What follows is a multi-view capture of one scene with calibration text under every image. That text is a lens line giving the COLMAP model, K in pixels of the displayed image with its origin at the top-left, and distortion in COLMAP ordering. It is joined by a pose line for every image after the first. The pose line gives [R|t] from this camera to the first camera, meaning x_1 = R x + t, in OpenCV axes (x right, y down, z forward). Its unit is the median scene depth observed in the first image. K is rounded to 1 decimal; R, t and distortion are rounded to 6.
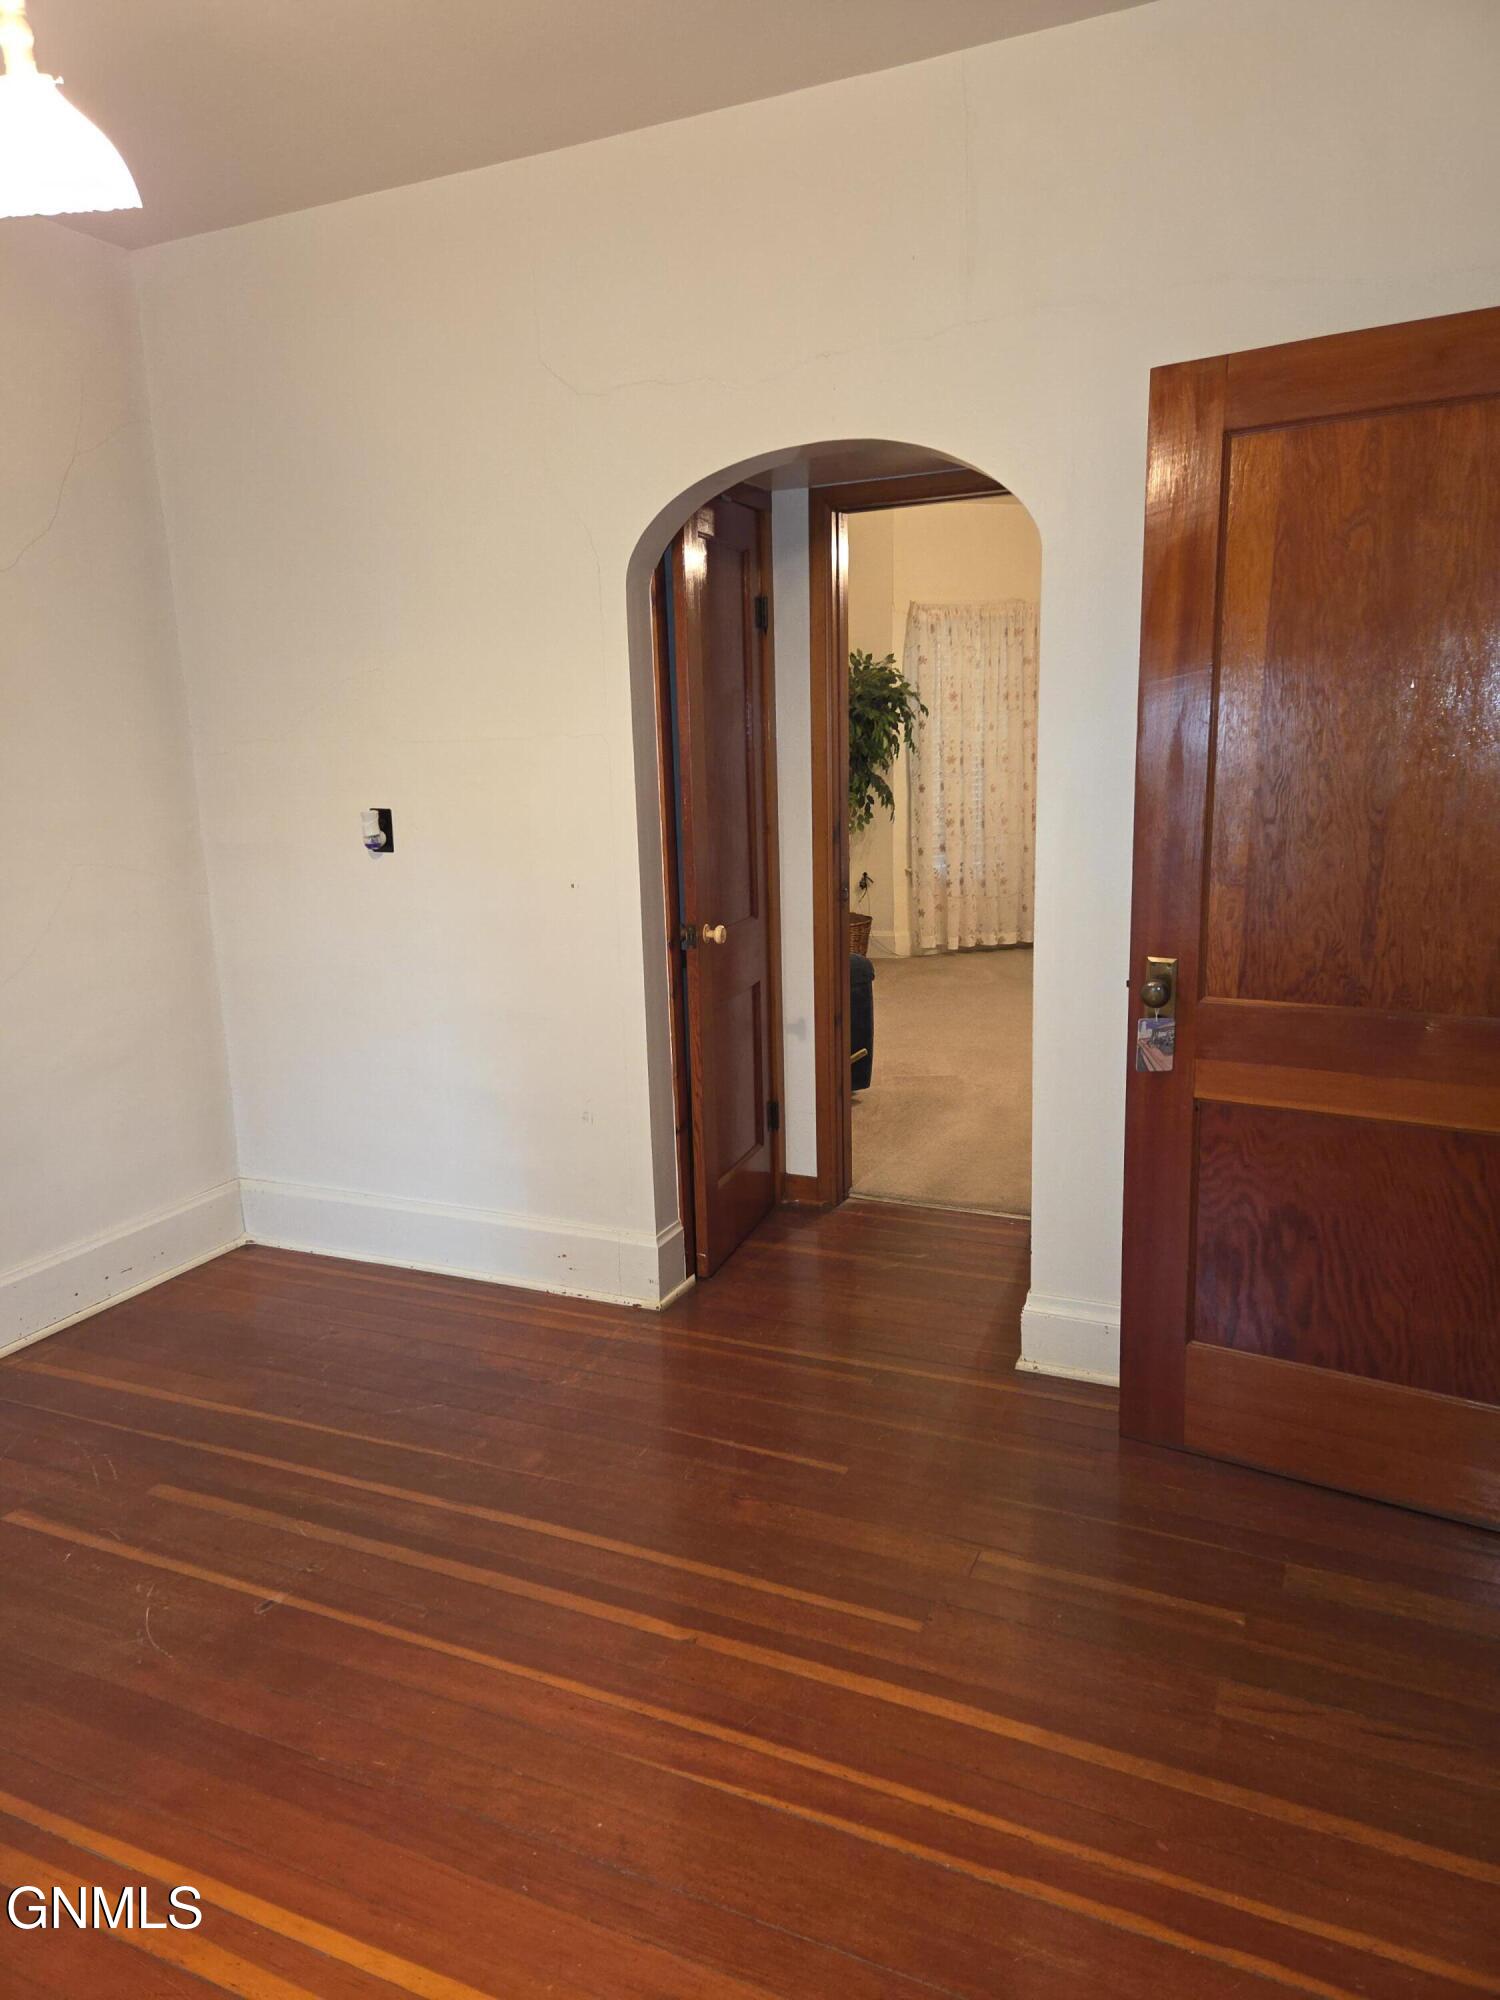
lens RADIAL K [[1349.1, 0, 748.4], [0, 1349.1, 997.1], [0, 0, 1]] dist [0.043584, -0.028579]
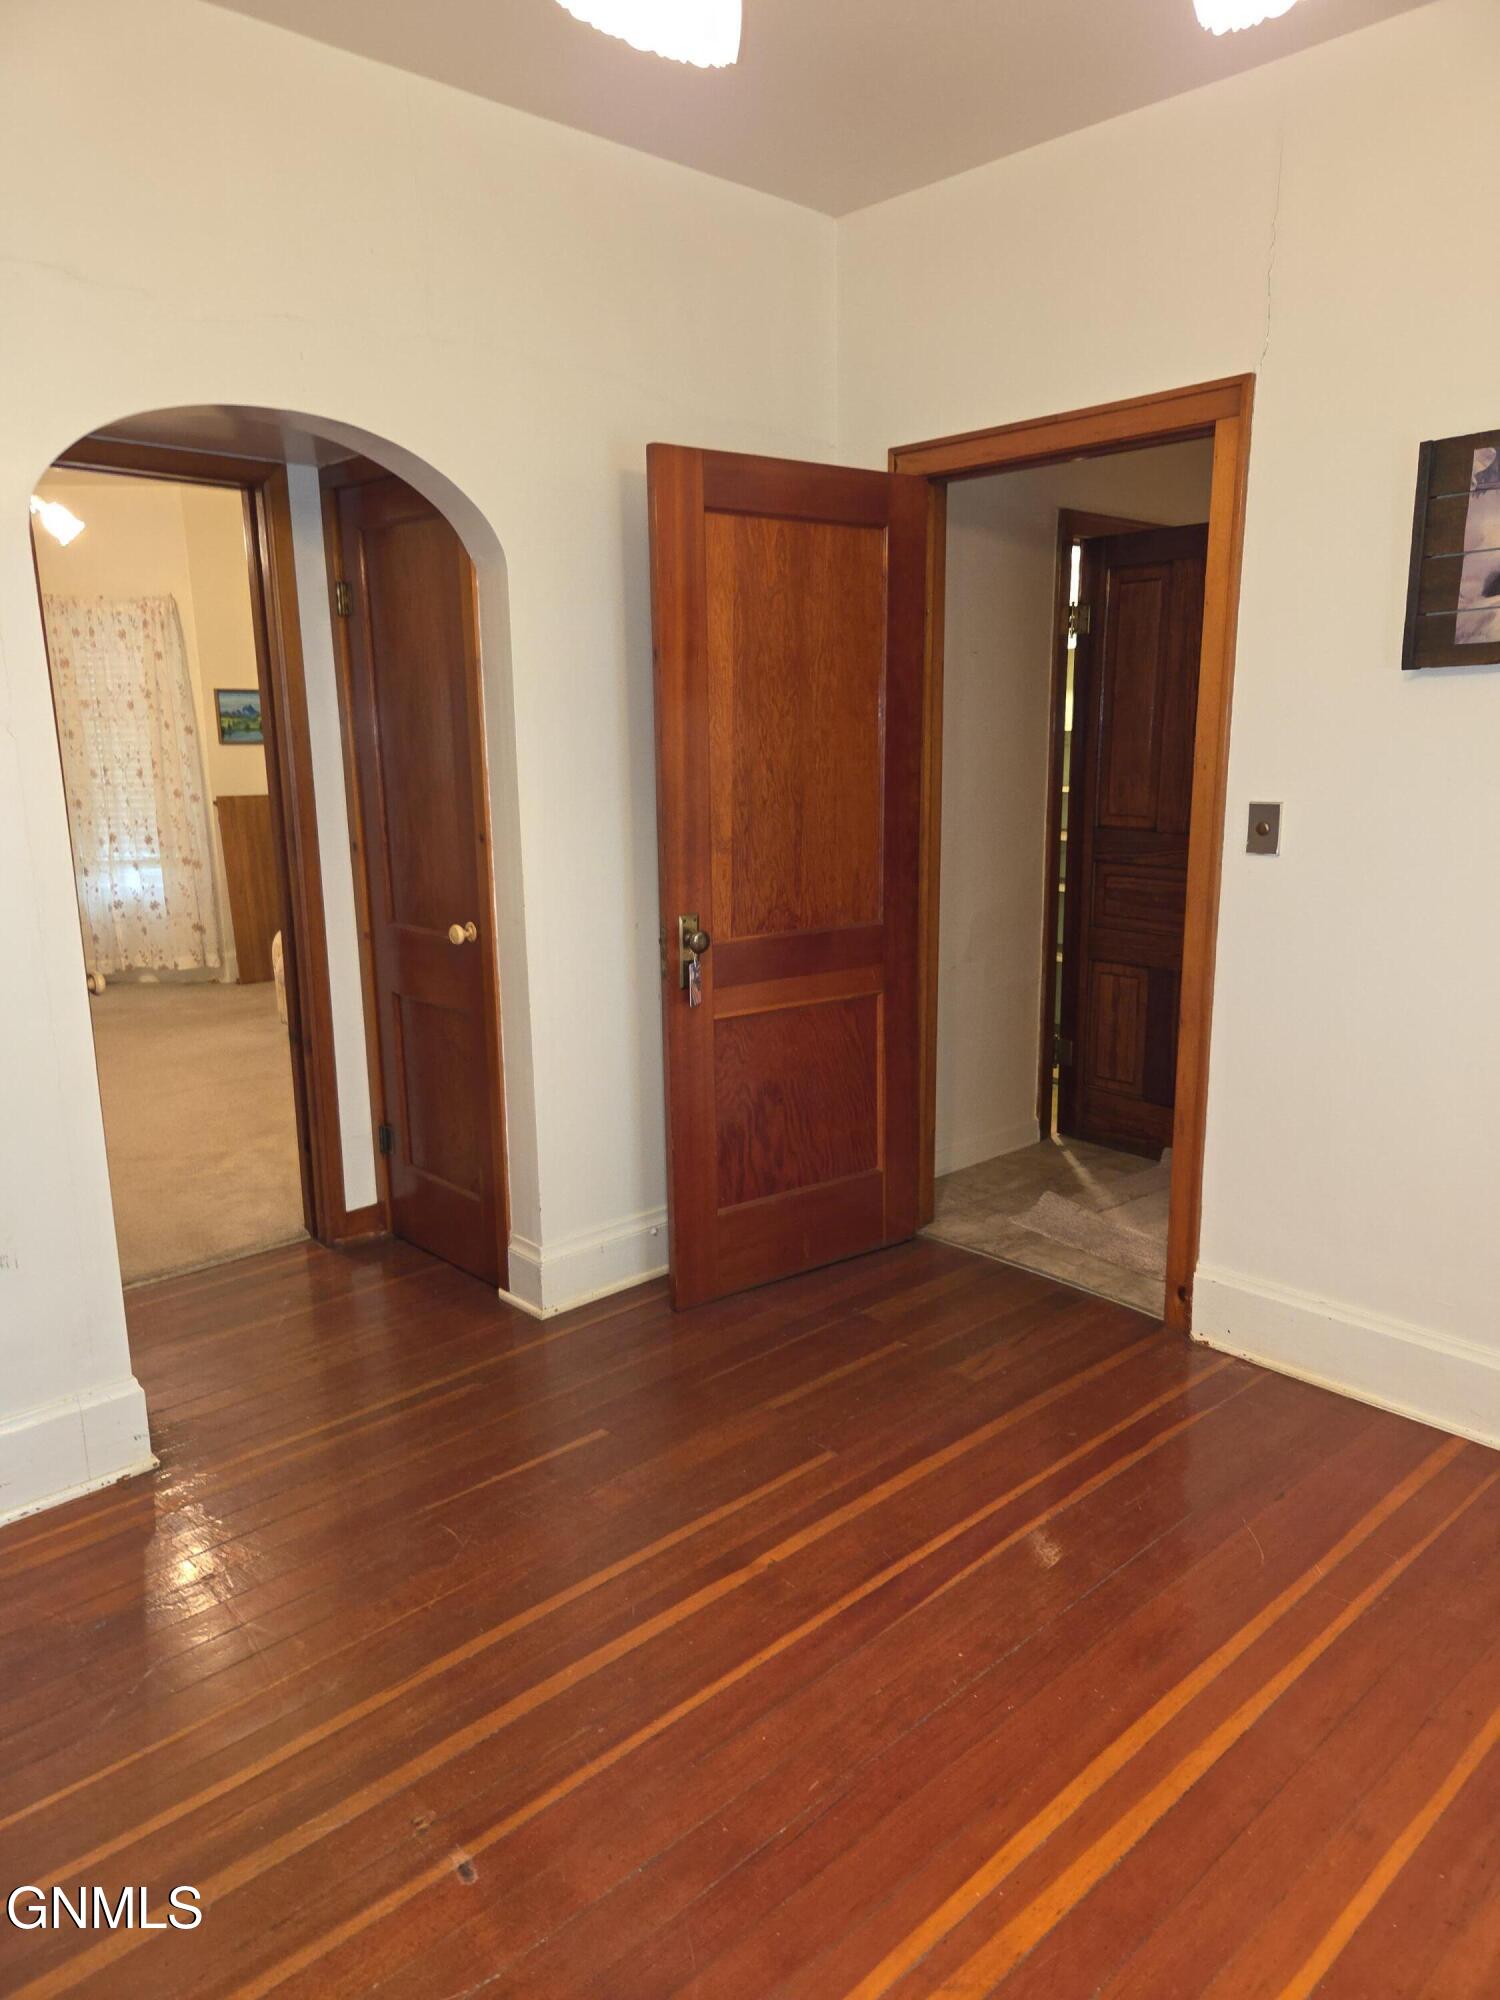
lens RADIAL K [[1349.1, 0, 753.3], [0, 1349.1, 1005.3], [0, 0, 1]] dist [0.043584, -0.028579]
pose [[0.373090, -0.161180, 0.913688, -0.877161], [0.184351, 0.978037, 0.097254, -0.060813], [-0.909296, 0.132155, 0.394609, 0.483879]]
